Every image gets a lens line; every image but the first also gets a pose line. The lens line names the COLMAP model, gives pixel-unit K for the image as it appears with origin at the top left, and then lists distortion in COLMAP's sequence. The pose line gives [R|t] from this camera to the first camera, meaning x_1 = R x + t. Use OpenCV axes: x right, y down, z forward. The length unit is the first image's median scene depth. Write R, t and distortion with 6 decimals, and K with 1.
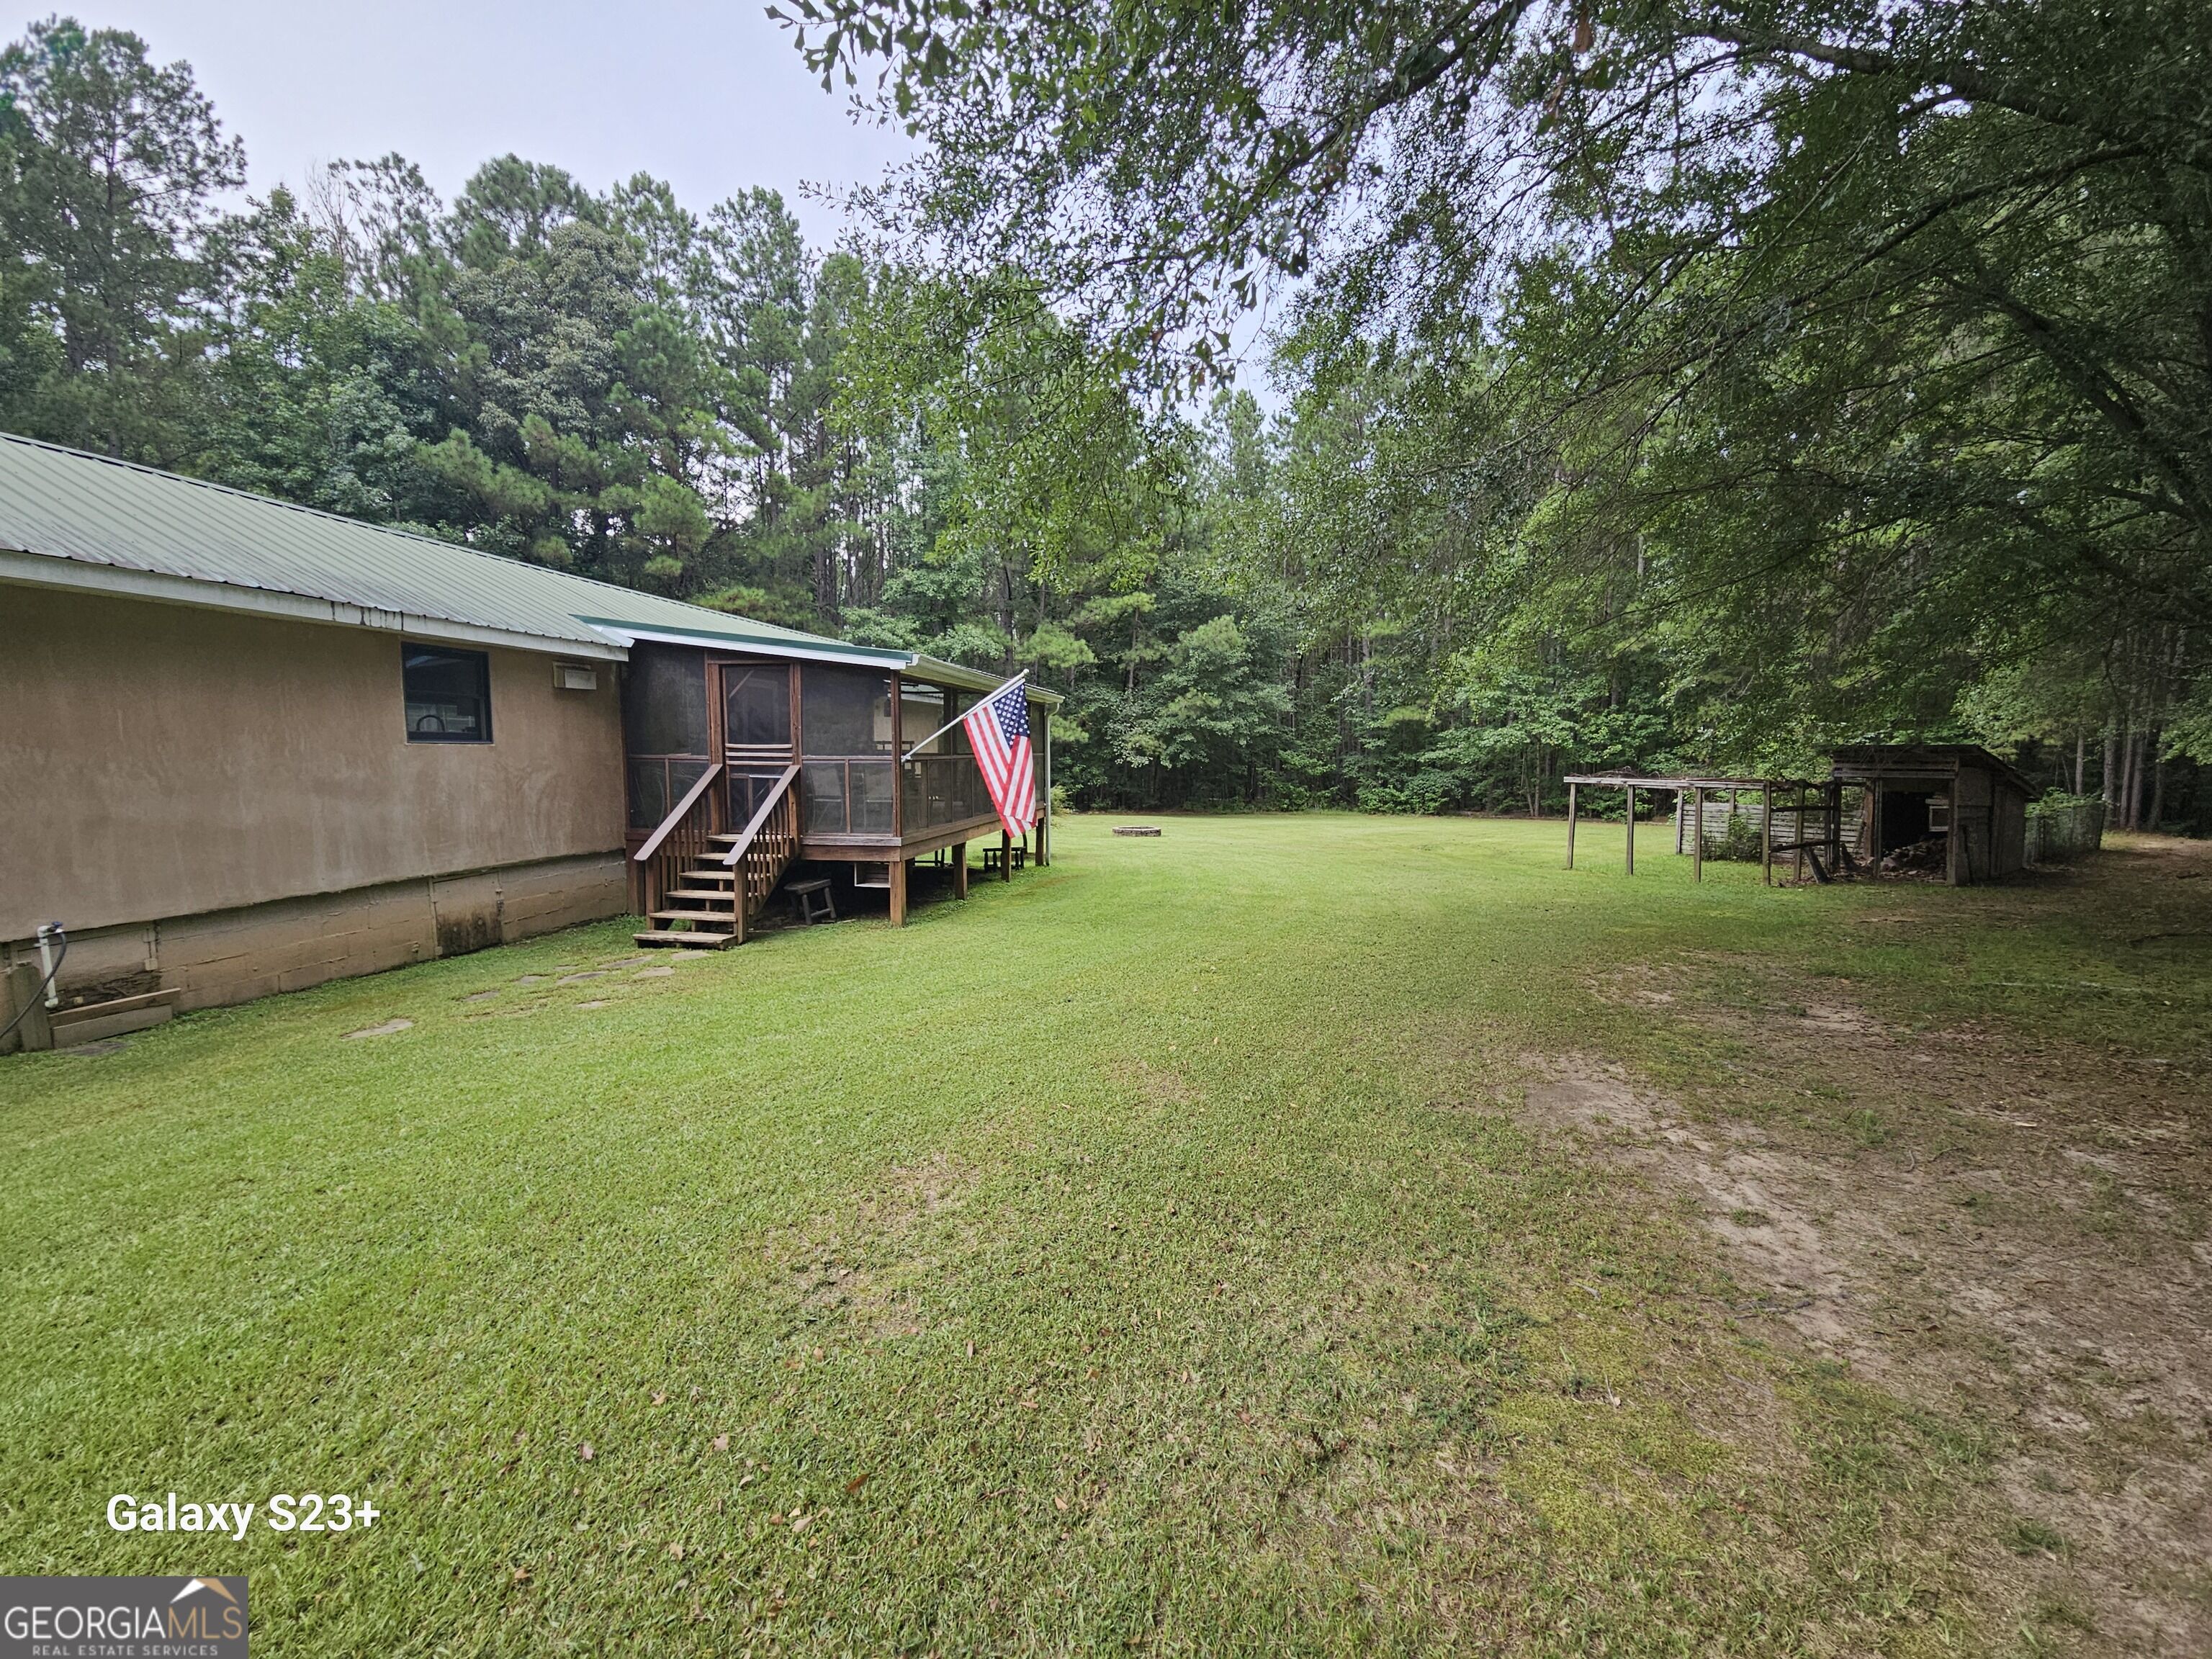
lens RADIAL K [[901.2, 0, 1095.5], [0, 901.2, 824.4], [0, 0, 1]] dist [0.004109, 0.000110]
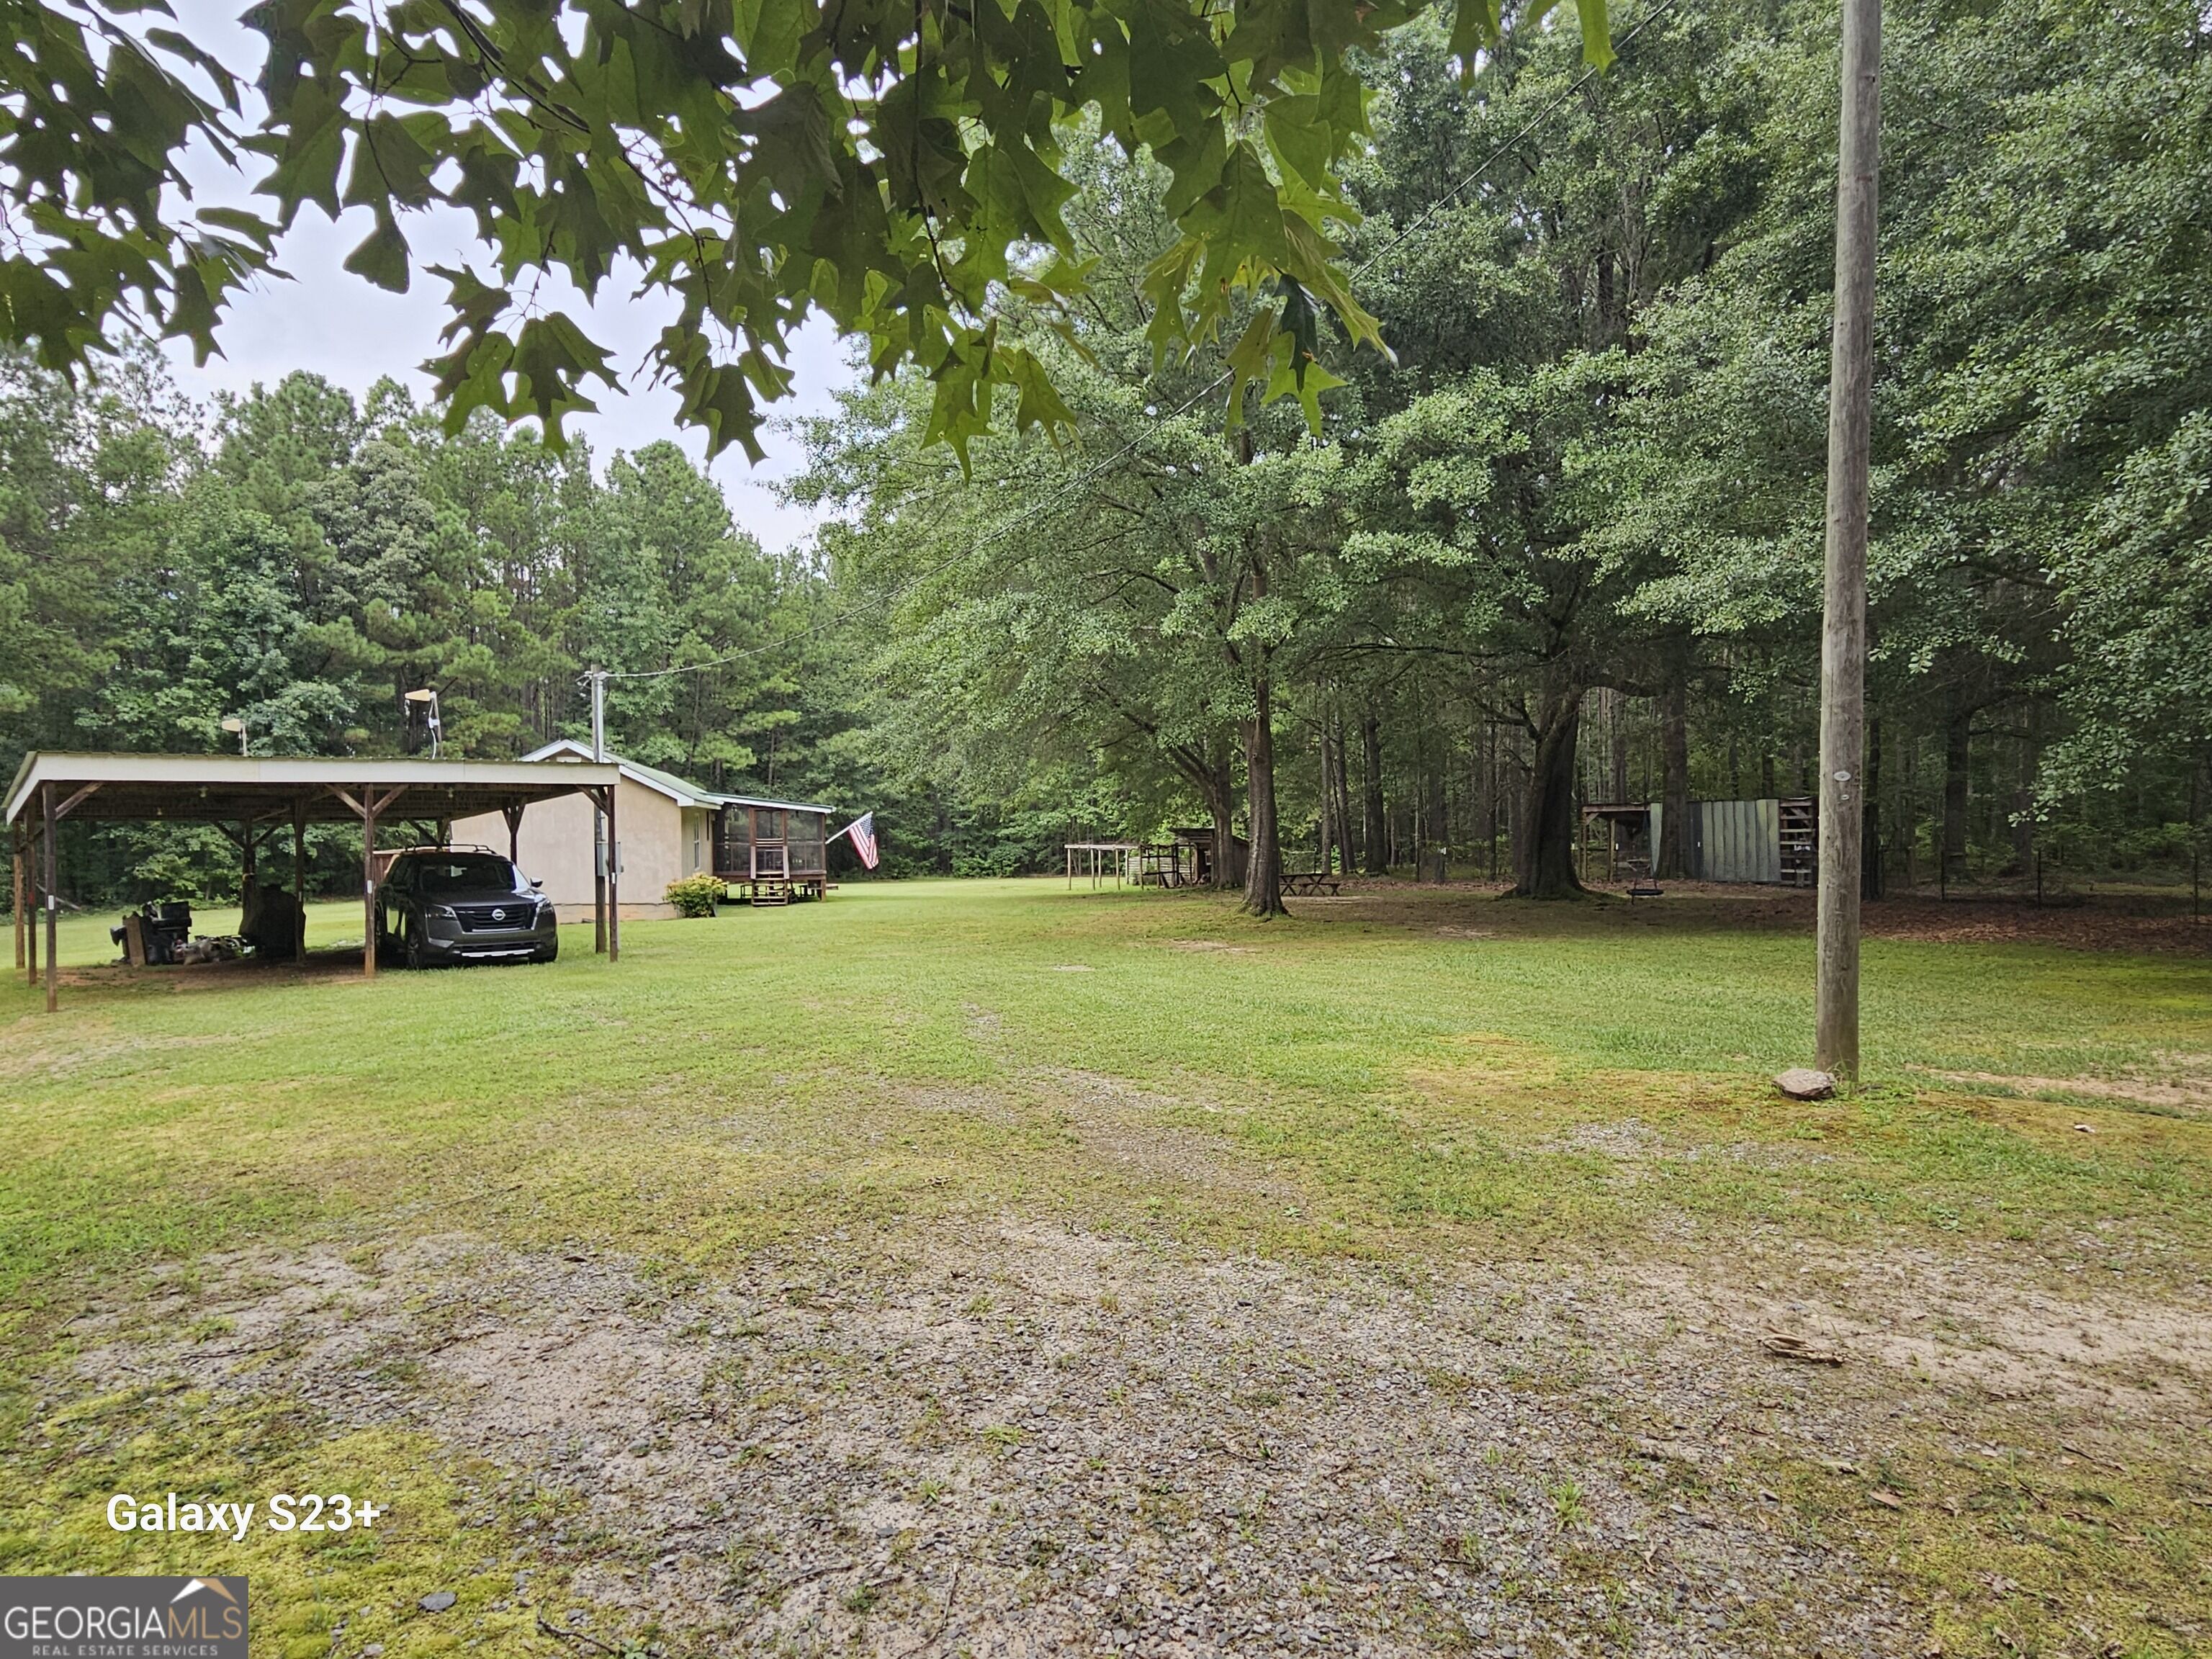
lens RADIAL K [[901.2, 0, 1102.6], [0, 901.2, 826.4], [0, 0, 1]] dist [0.004109, 0.000110]
pose [[0.896654, -0.010242, 0.442613, -0.122914], [0.046023, 0.996472, -0.070177, 0.021637], [-0.440333, 0.083295, 0.893963, -0.351208]]
